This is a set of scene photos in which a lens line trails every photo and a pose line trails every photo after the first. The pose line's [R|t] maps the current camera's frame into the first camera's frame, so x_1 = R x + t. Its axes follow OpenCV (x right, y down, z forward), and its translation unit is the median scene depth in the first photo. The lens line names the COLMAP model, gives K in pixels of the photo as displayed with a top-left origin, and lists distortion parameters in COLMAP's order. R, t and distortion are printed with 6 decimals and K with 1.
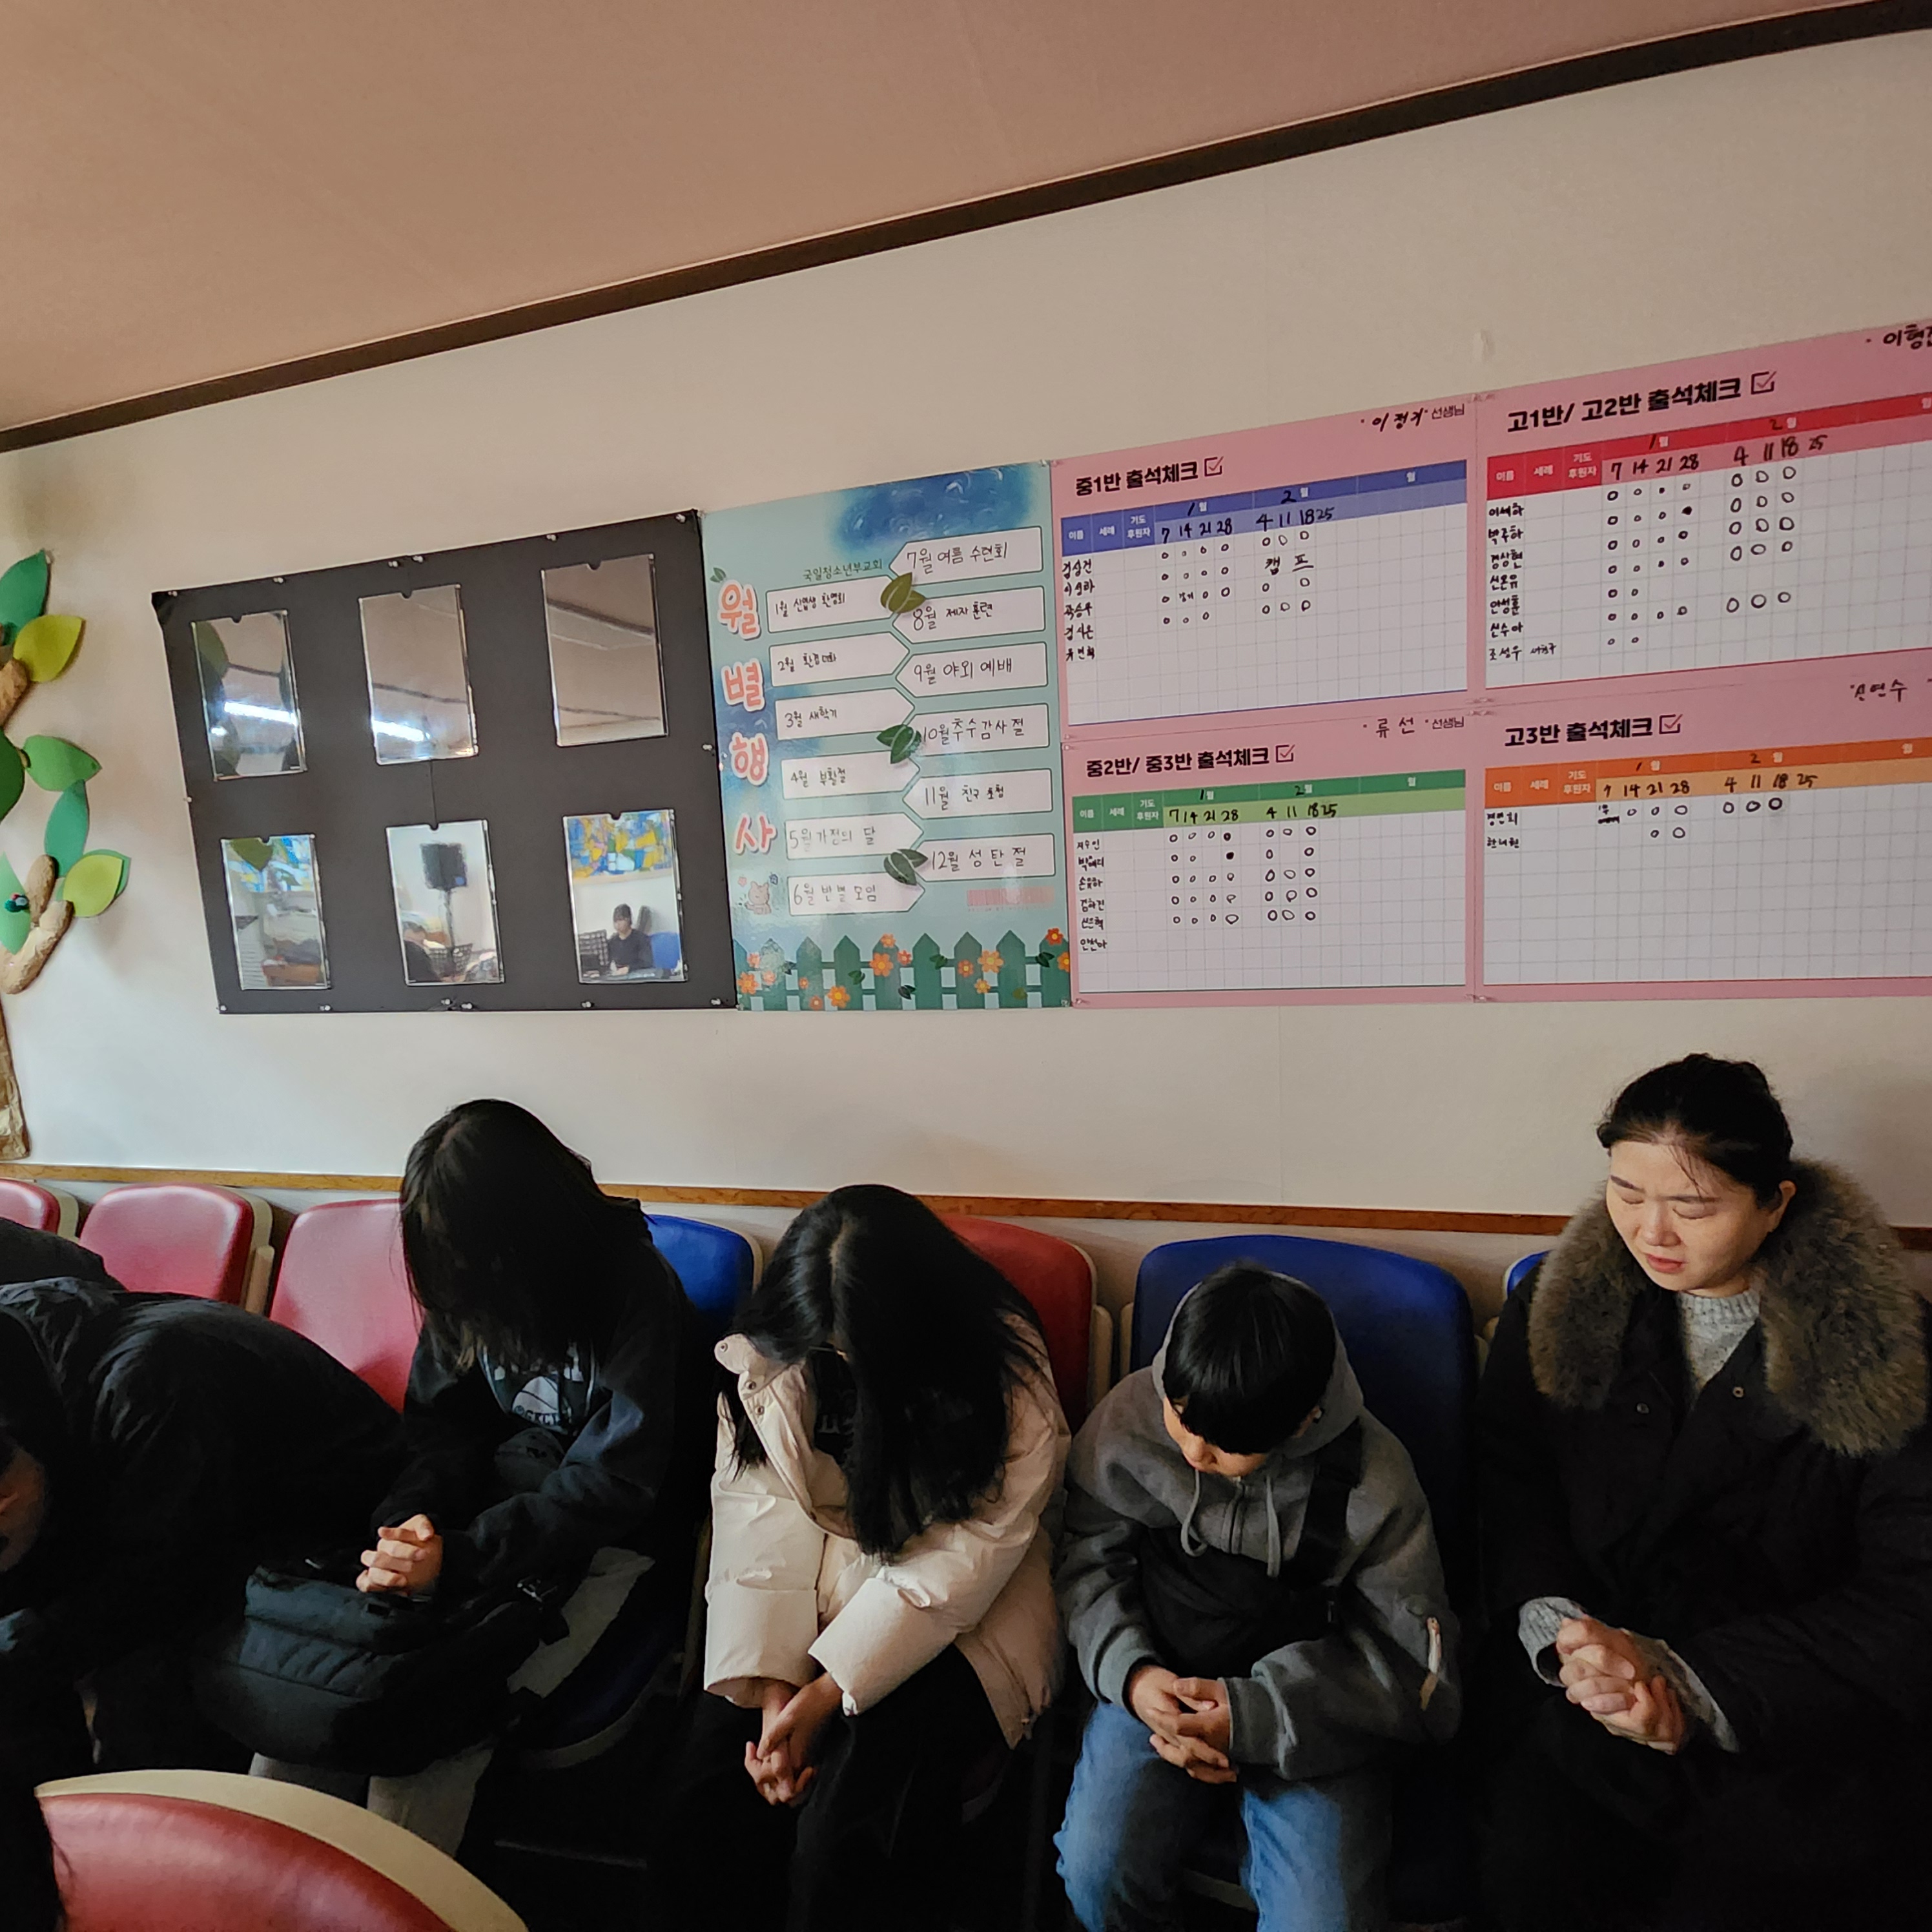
lens RADIAL K [[970.5, 0, 966.0], [0, 970.5, 966.0], [0, 0, 1]] dist [0.004211, -0.000509]
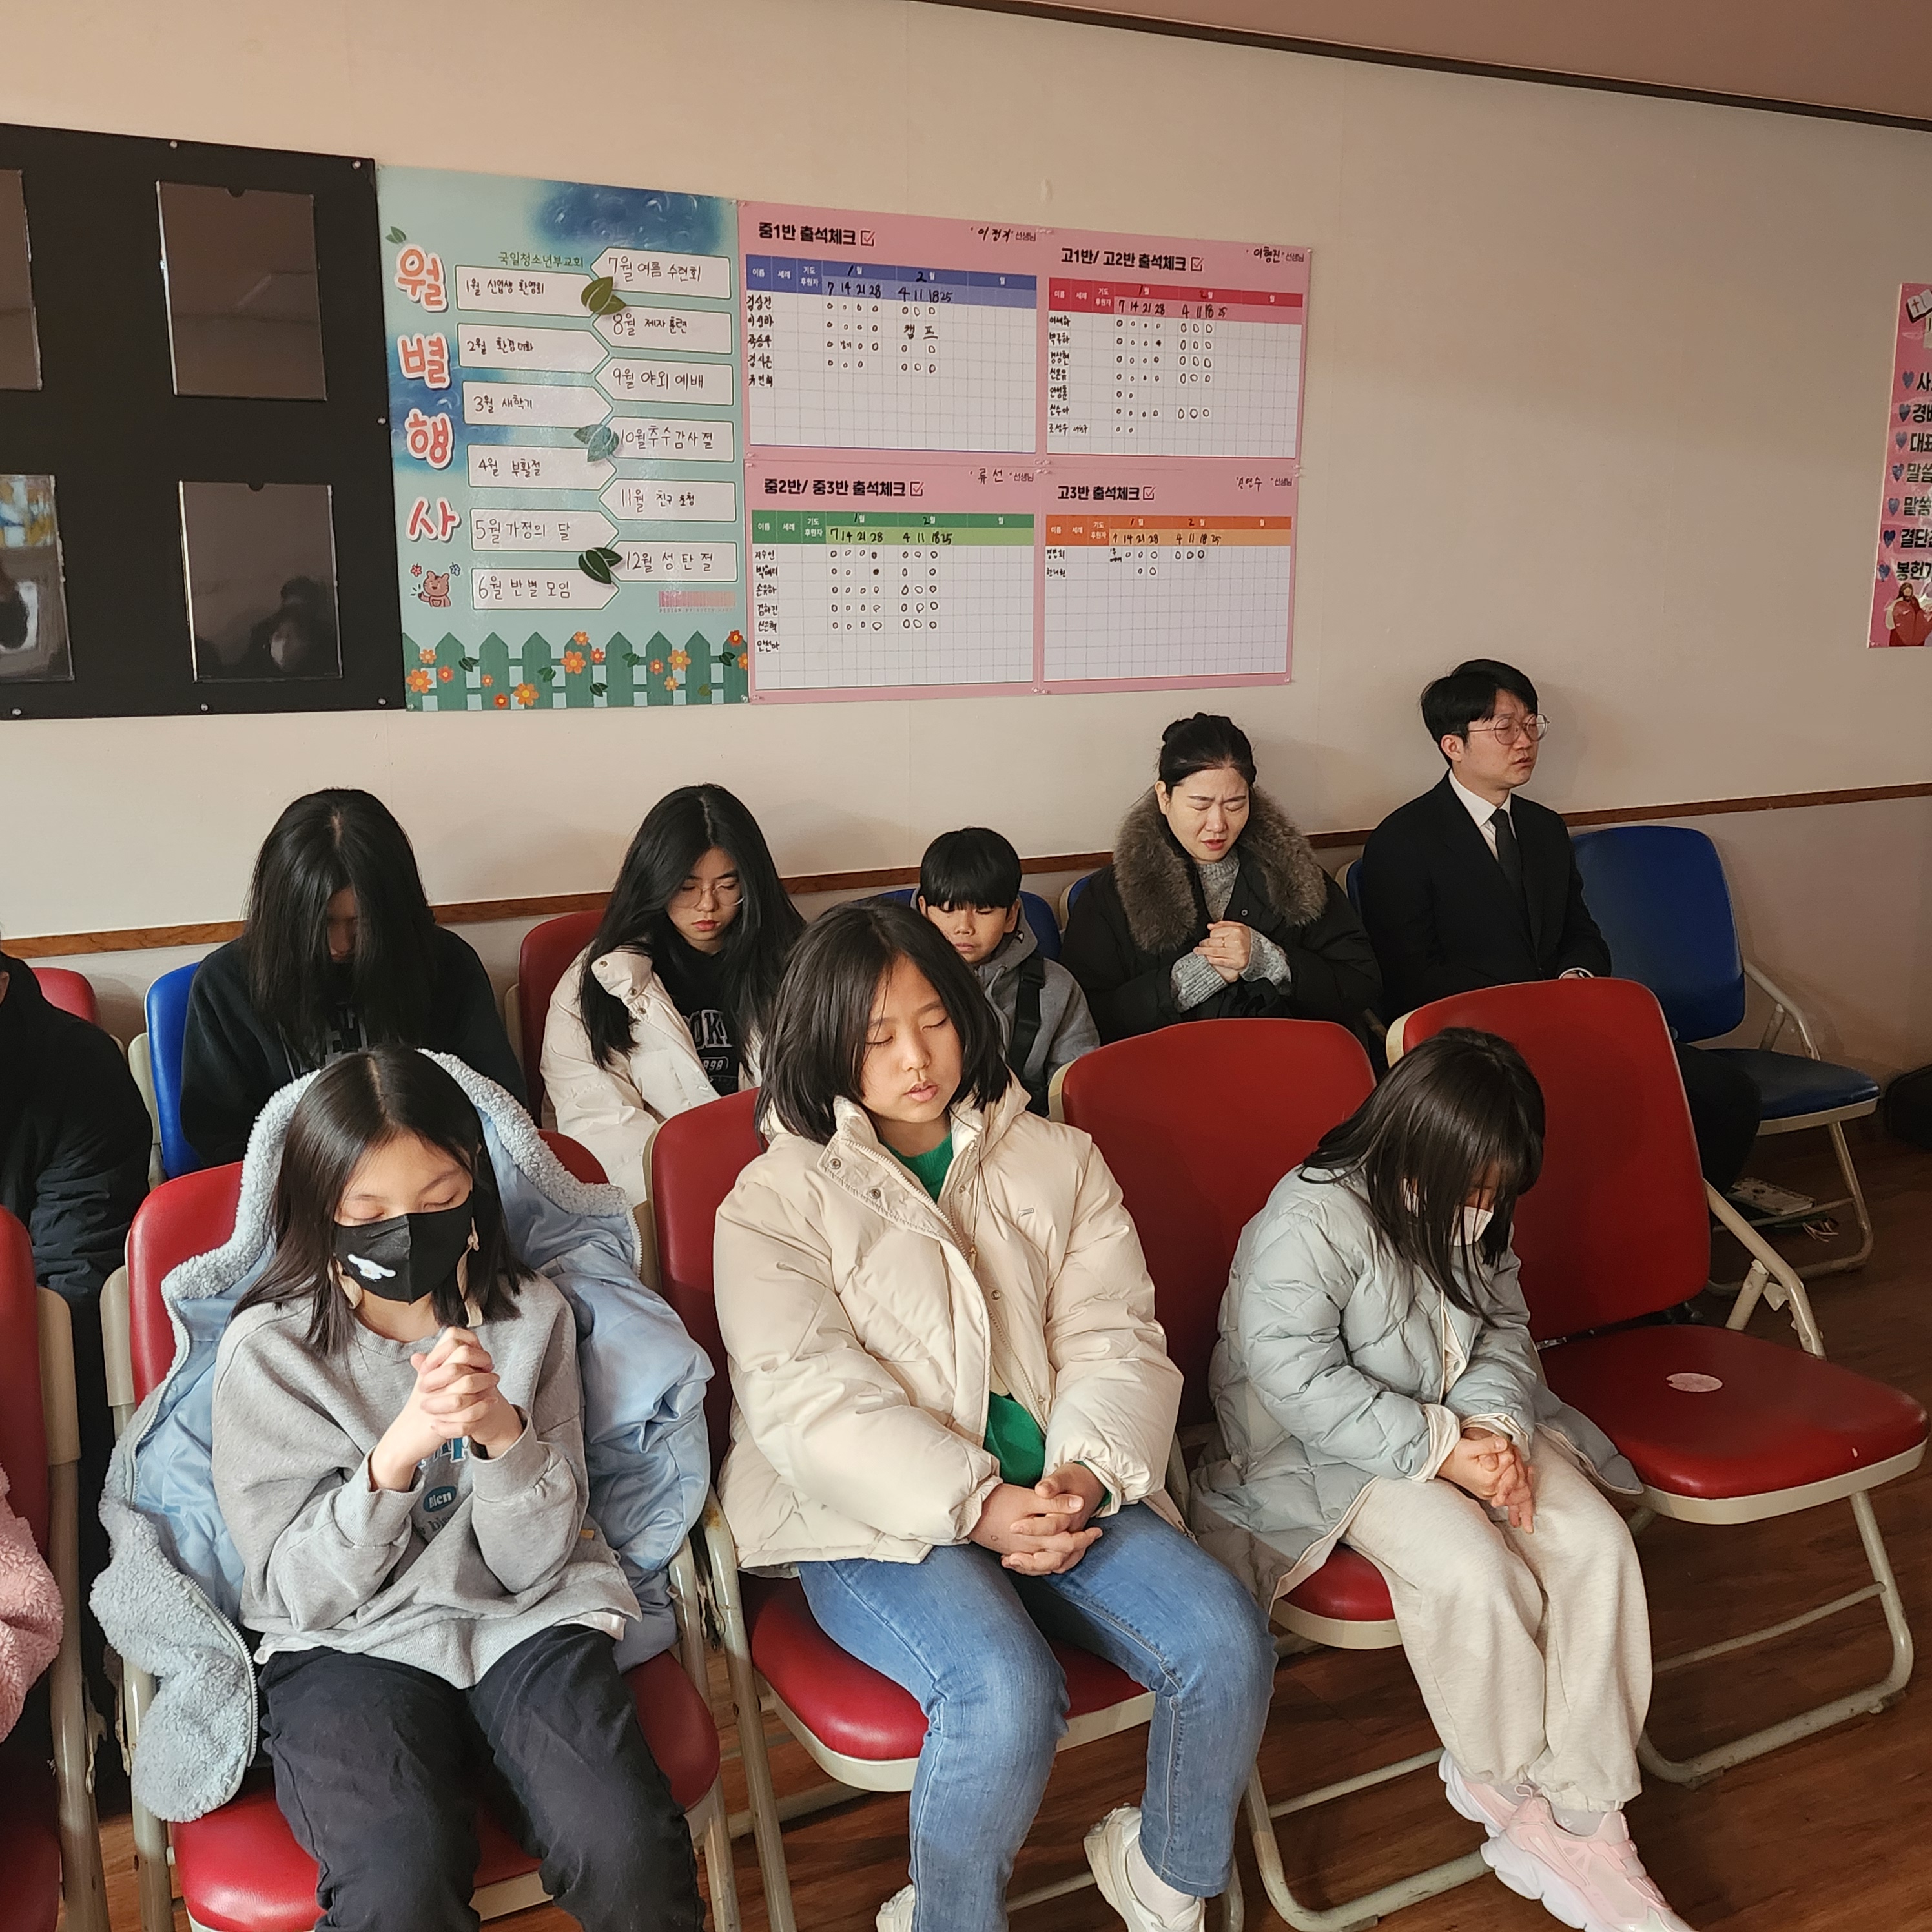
lens RADIAL K [[1891.1, 0, 966.0], [0, 1891.1, 966.0], [0, 0, 1]] dist [0.128291, -0.253430]
pose [[0.758213, -0.081364, 0.646910, -1.178143], [0.029884, 0.995477, 0.090178, 0.159523], [-0.651322, -0.049042, 0.757215, -0.856453]]
